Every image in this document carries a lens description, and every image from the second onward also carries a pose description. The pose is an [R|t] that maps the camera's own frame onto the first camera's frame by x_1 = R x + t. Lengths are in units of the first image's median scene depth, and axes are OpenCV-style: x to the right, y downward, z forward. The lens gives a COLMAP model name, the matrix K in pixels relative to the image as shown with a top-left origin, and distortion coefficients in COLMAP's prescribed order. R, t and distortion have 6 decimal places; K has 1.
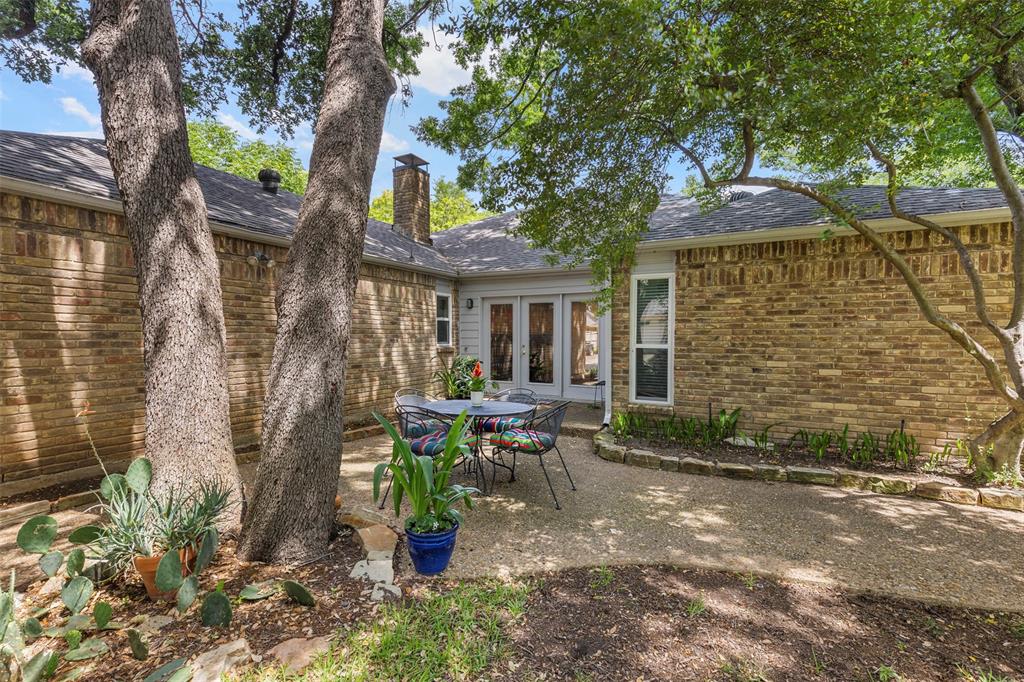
lens RADIAL K [[462.0, 0, 513.4], [0, 462.0, 340.5], [0, 0, 1]] dist [0.003709, 0.000452]
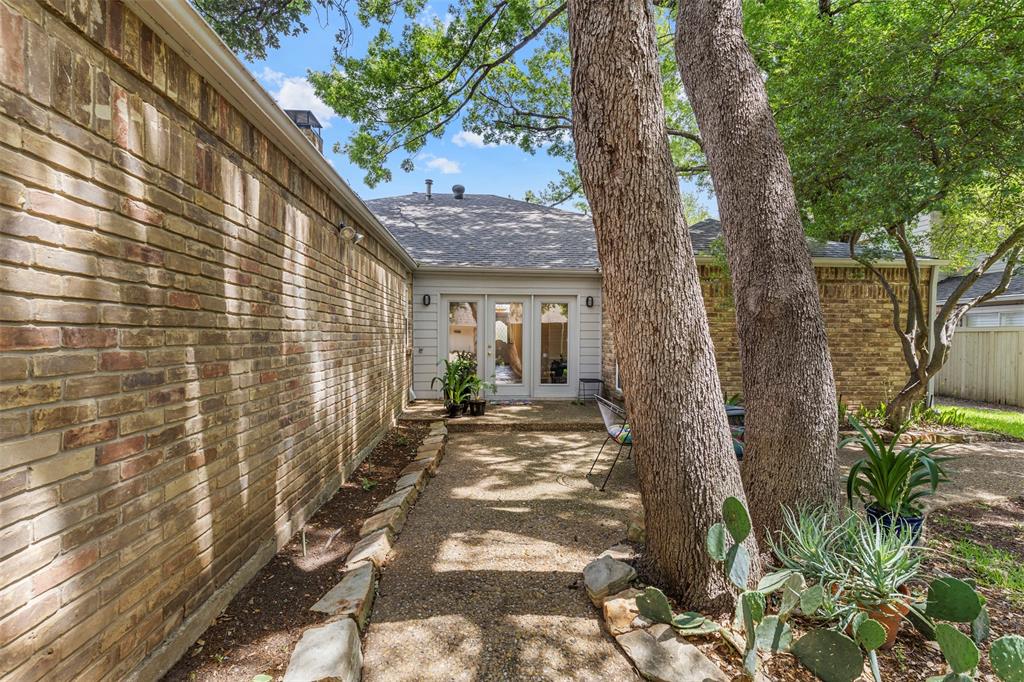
lens RADIAL K [[462.0, 0, 515.9], [0, 462.0, 343.2], [0, 0, 1]] dist [0.003709, 0.000452]
pose [[0.849682, -0.005358, 0.527268, -0.697857], [0.000634, 0.999958, 0.009140, -0.006687], [-0.527295, -0.007431, 0.849650, 0.239744]]
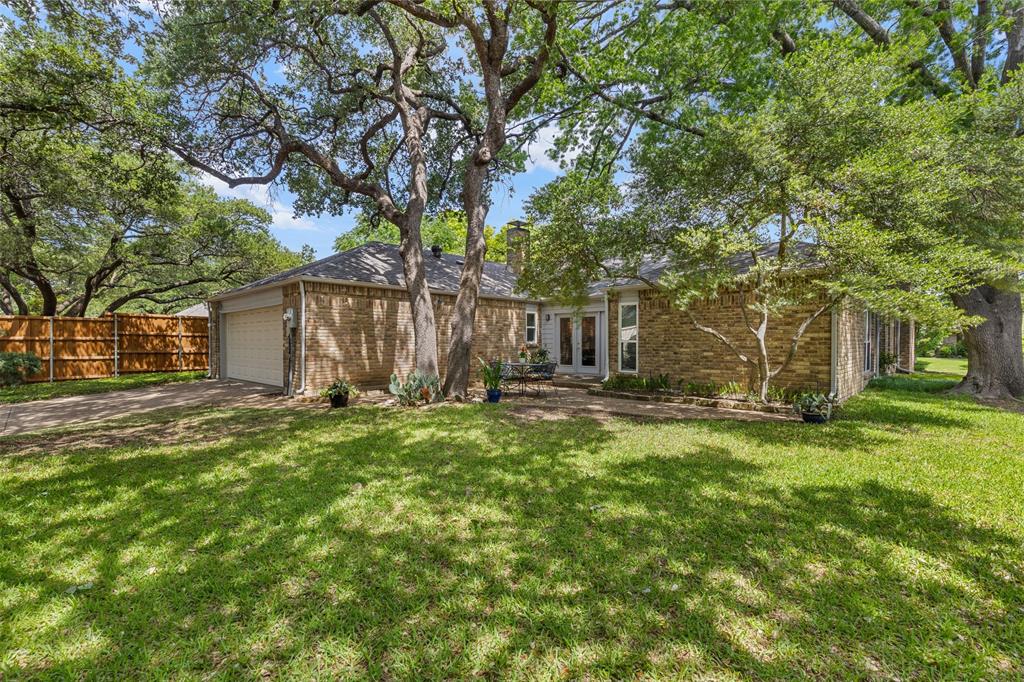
lens RADIAL K [[462.0, 0, 510.1], [0, 462.0, 340.0], [0, 0, 1]] dist [0.003709, 0.000452]
pose [[0.957863, -0.002501, -0.287216, 0.412643], [-0.001519, 0.999904, -0.013772, 0.036090], [0.287223, 0.013628, 0.957767, -1.002812]]
